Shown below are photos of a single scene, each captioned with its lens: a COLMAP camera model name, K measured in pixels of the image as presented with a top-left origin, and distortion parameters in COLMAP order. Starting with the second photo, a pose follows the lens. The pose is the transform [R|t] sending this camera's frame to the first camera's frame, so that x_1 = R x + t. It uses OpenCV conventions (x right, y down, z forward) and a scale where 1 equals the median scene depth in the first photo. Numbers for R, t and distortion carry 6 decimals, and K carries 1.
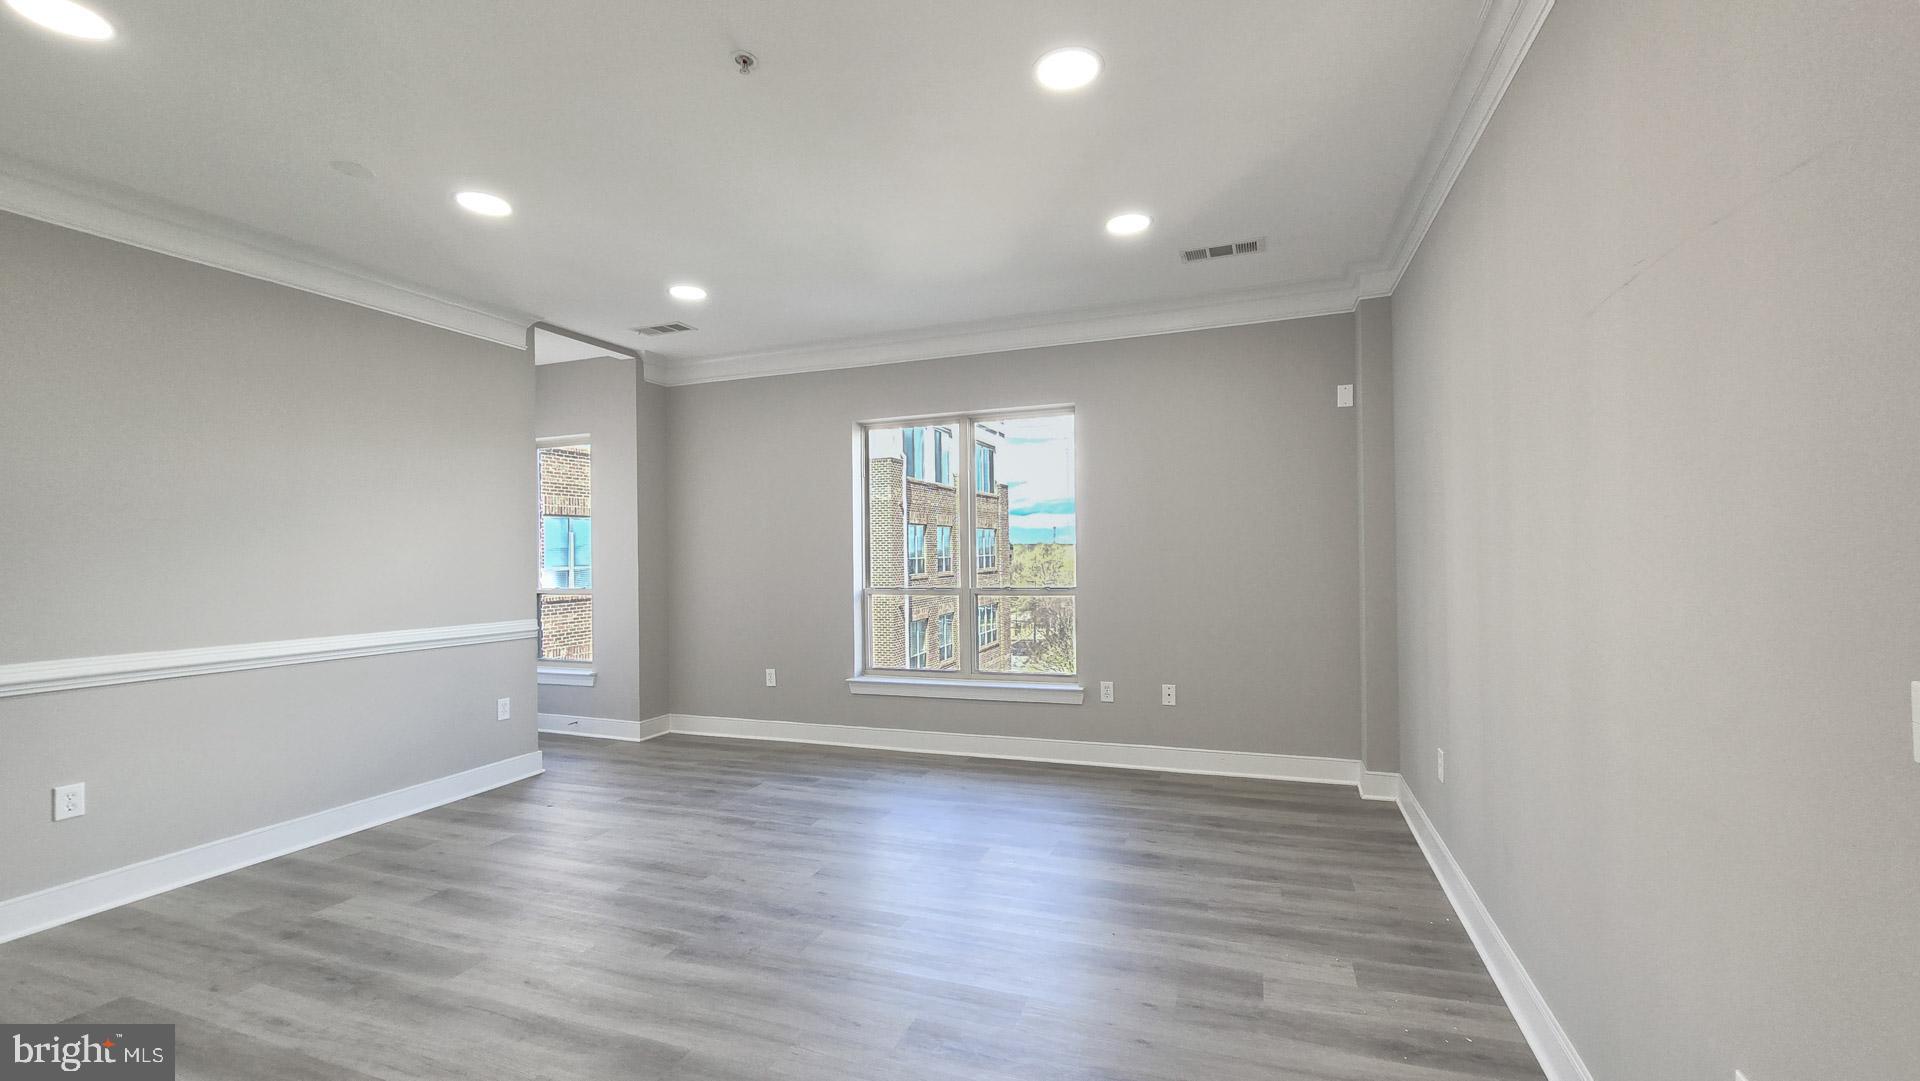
lens RADIAL K [[821.3, 0, 1000.3], [0, 821.3, 546.1], [0, 0, 1]] dist [-0.002085, -0.000357]
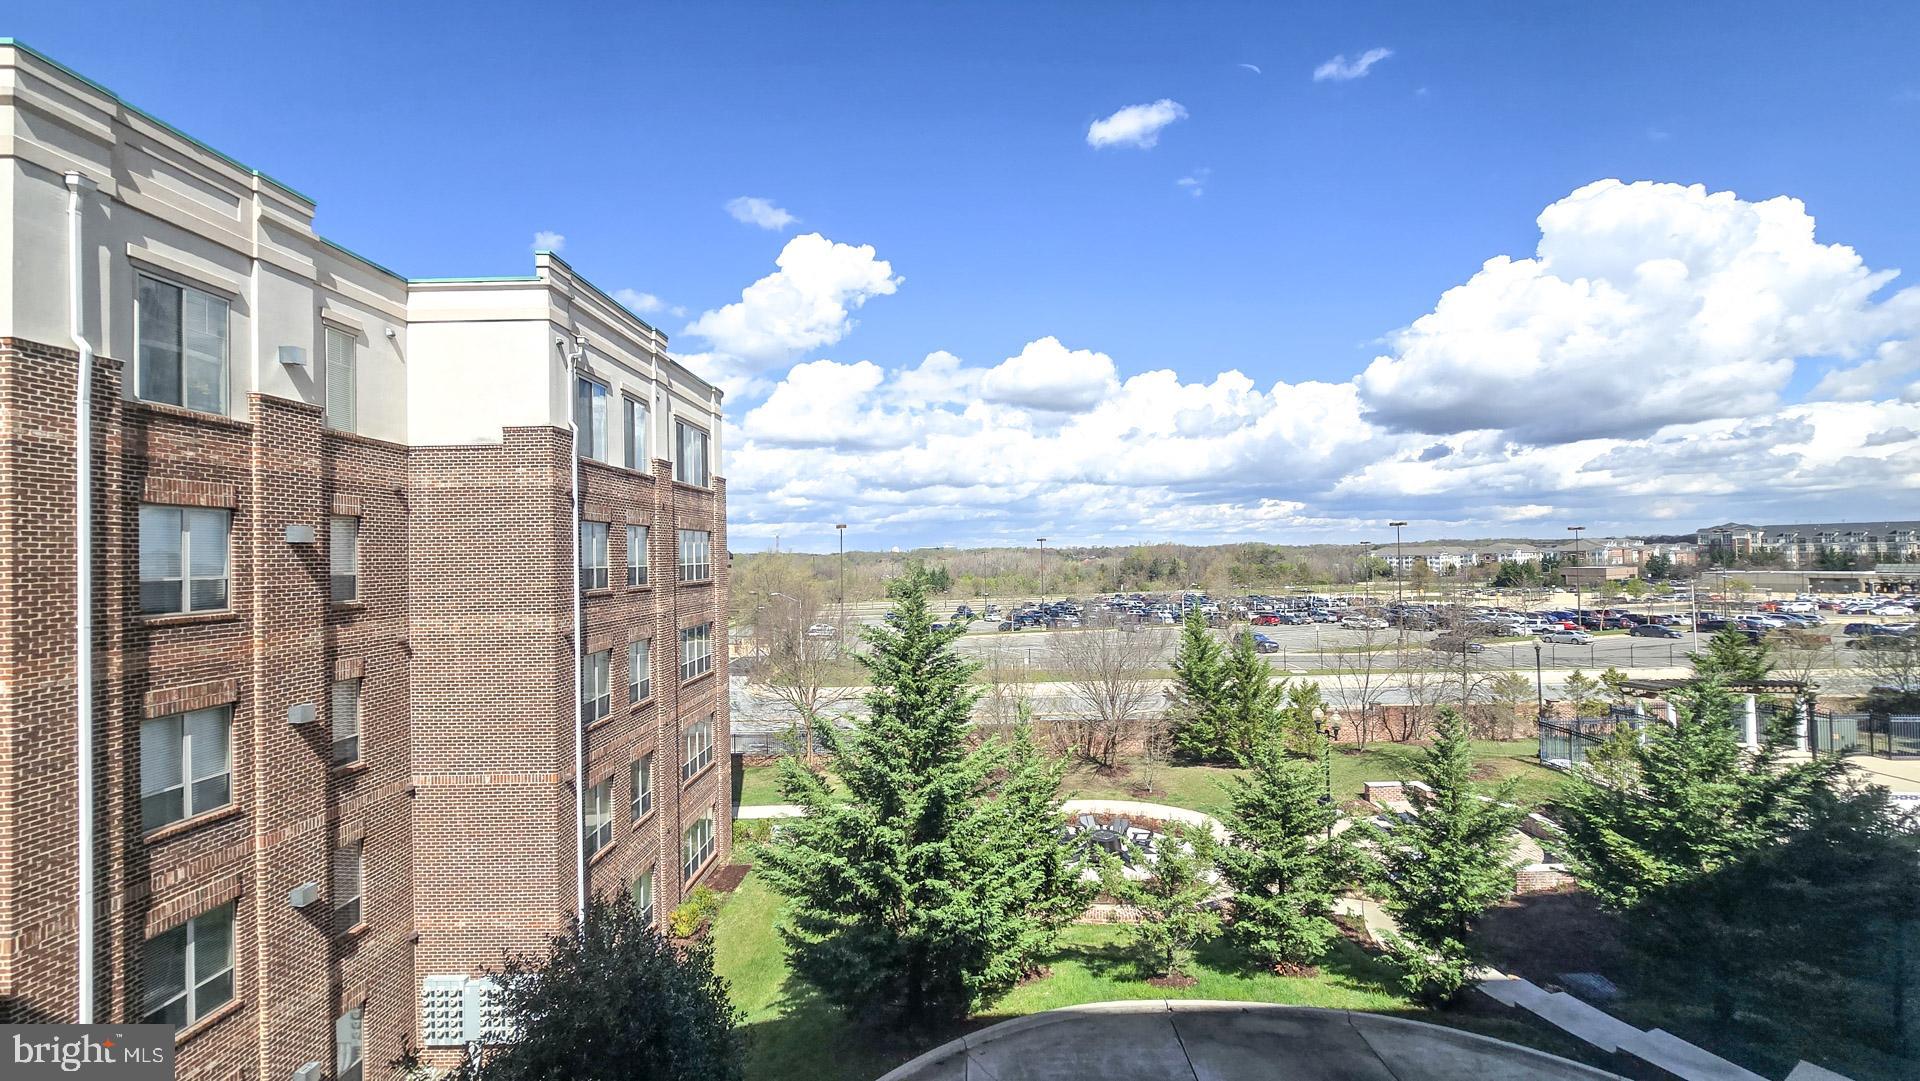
lens RADIAL K [[757.5, 0, 960.0], [0, 757.5, 540.5], [0, 0, 1]] dist [-0.003302, -0.000227]
pose [[0.953081, 0.002065, 0.302709, 0.004533], [0.003458, 0.999837, -0.017708, 0.003121], [-0.302696, 0.017923, 0.952919, 0.241821]]
